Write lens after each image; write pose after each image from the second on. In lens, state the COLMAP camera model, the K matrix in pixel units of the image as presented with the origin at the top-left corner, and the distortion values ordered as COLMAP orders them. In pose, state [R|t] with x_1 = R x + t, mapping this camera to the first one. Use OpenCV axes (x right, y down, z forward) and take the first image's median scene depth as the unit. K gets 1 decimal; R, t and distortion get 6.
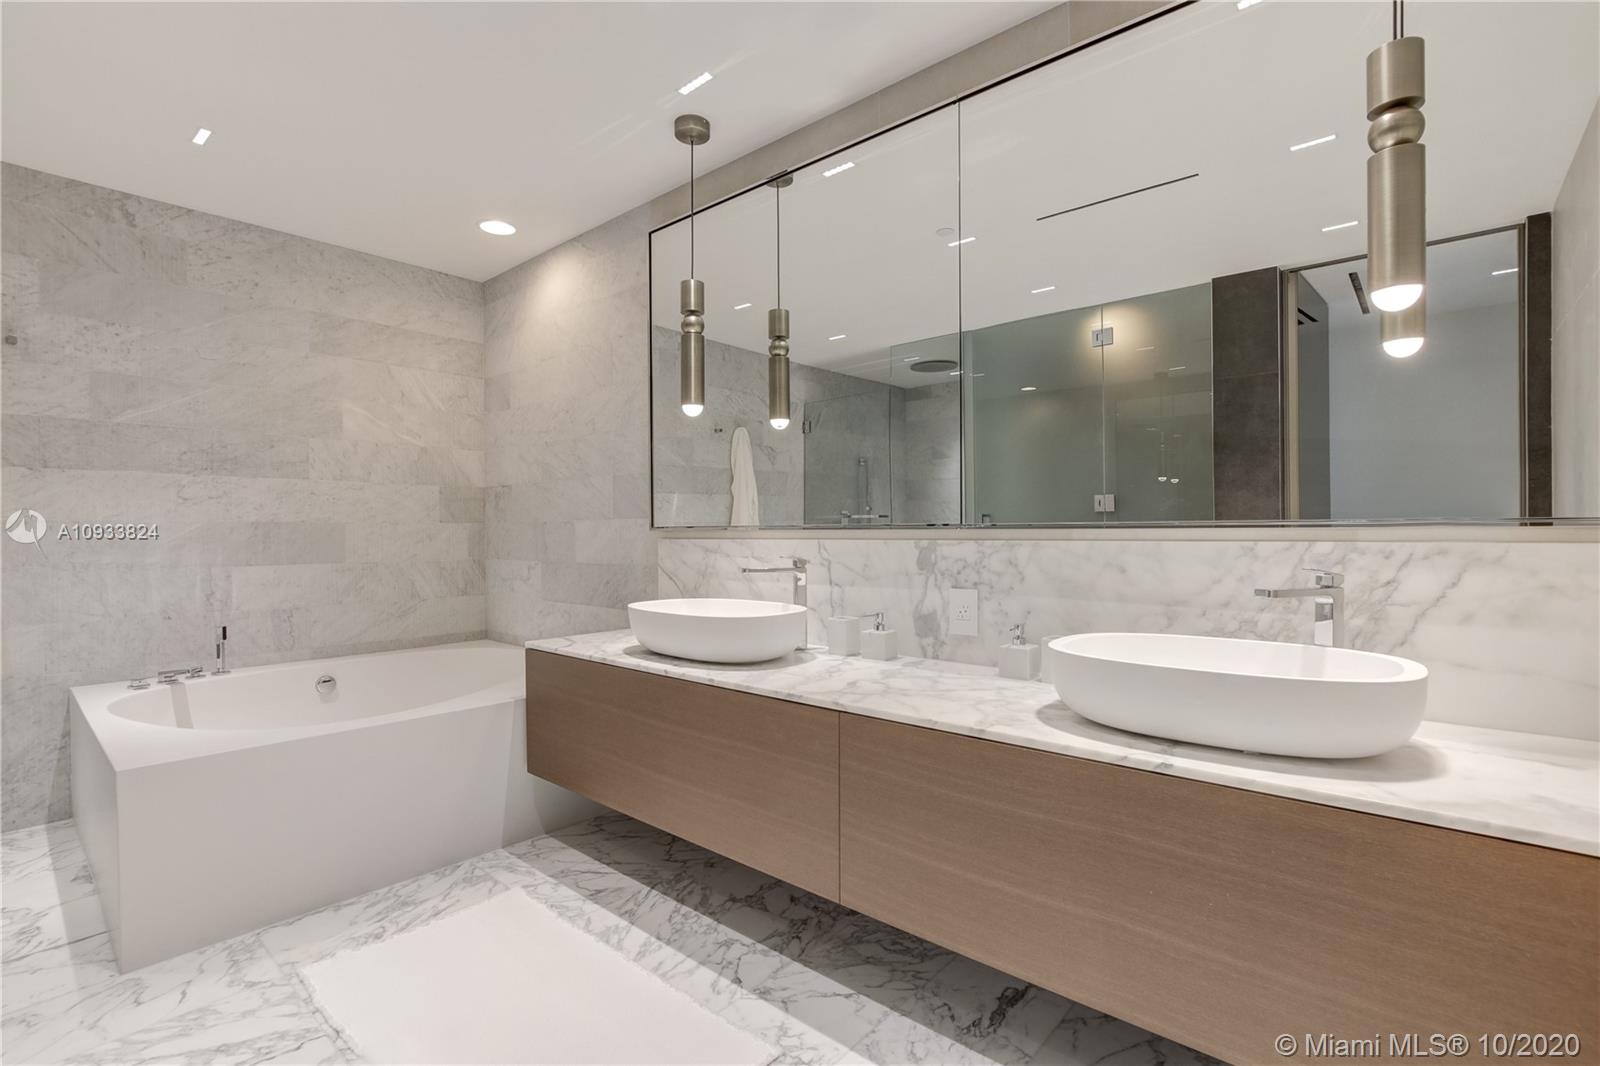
lens RADIAL K [[746.0, 0, 801.0], [0, 746.0, 536.6], [0, 0, 1]] dist [-0.011815, 0.000800]
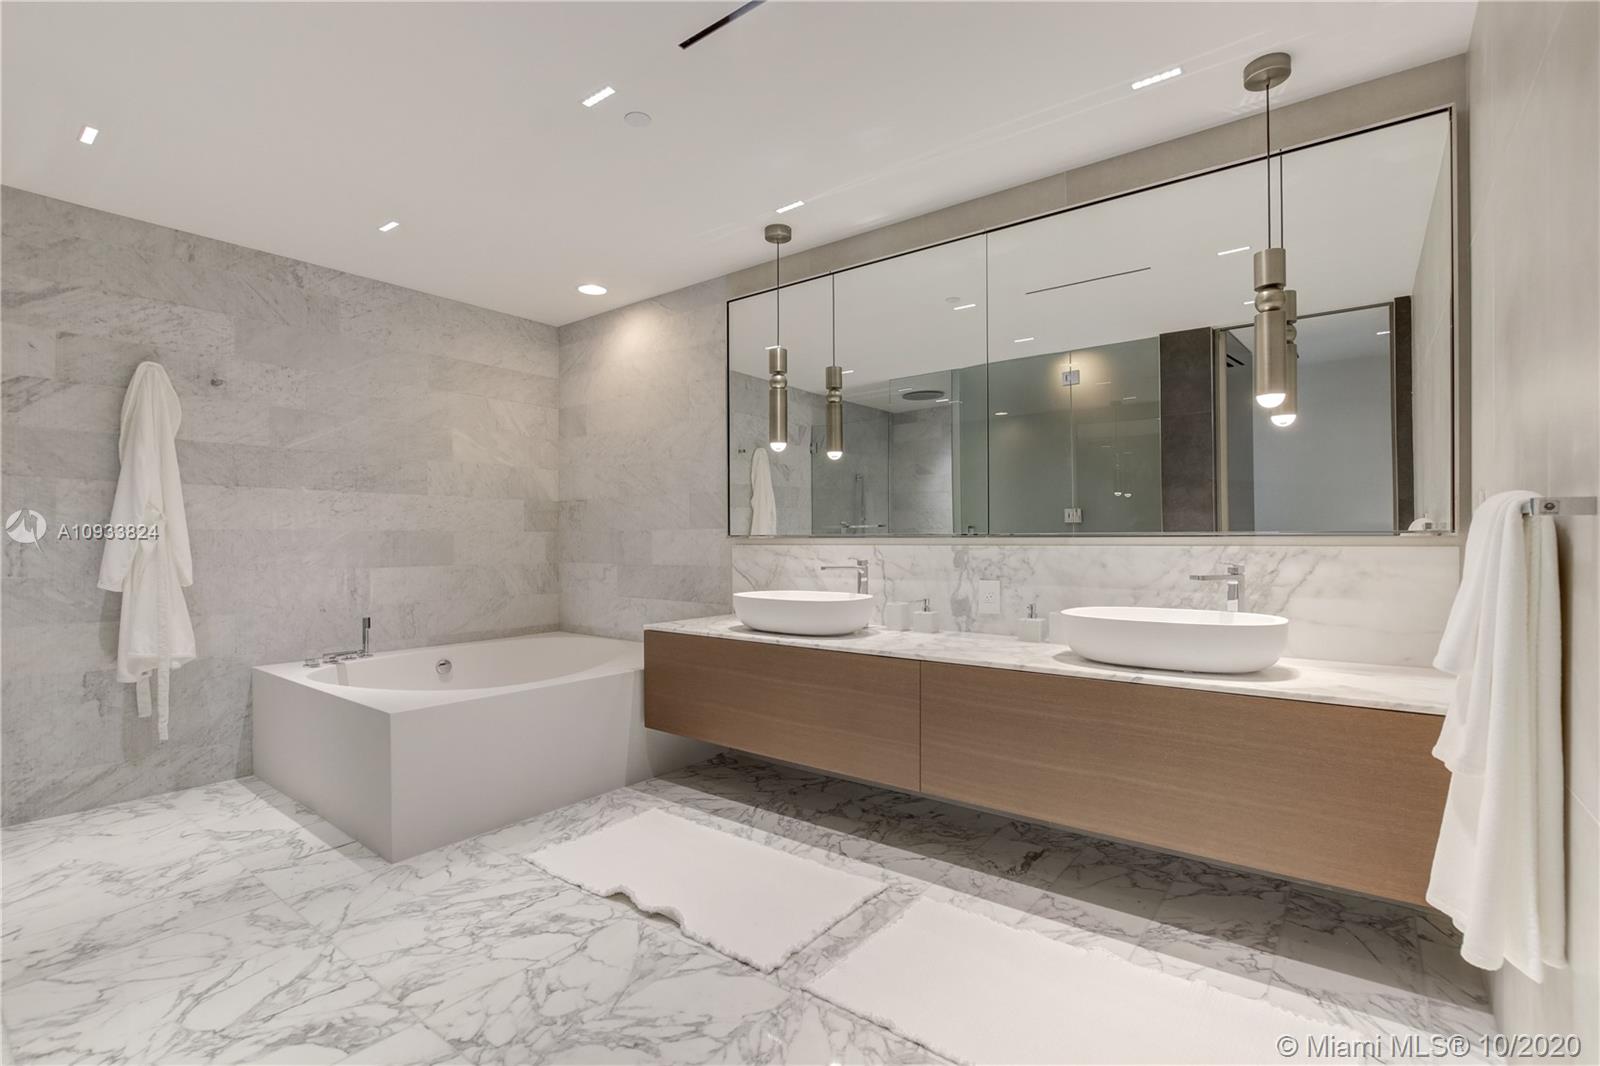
lens RADIAL K [[749.3, 0, 802.7], [0, 749.3, 536.0], [0, 0, 1]] dist [-0.008286, -0.000023]
pose [[0.998047, 0.001566, 0.062444, -0.171842], [-0.000815, 0.999927, -0.012045, 0.003248], [-0.062458, 0.011970, 0.997976, -0.295899]]
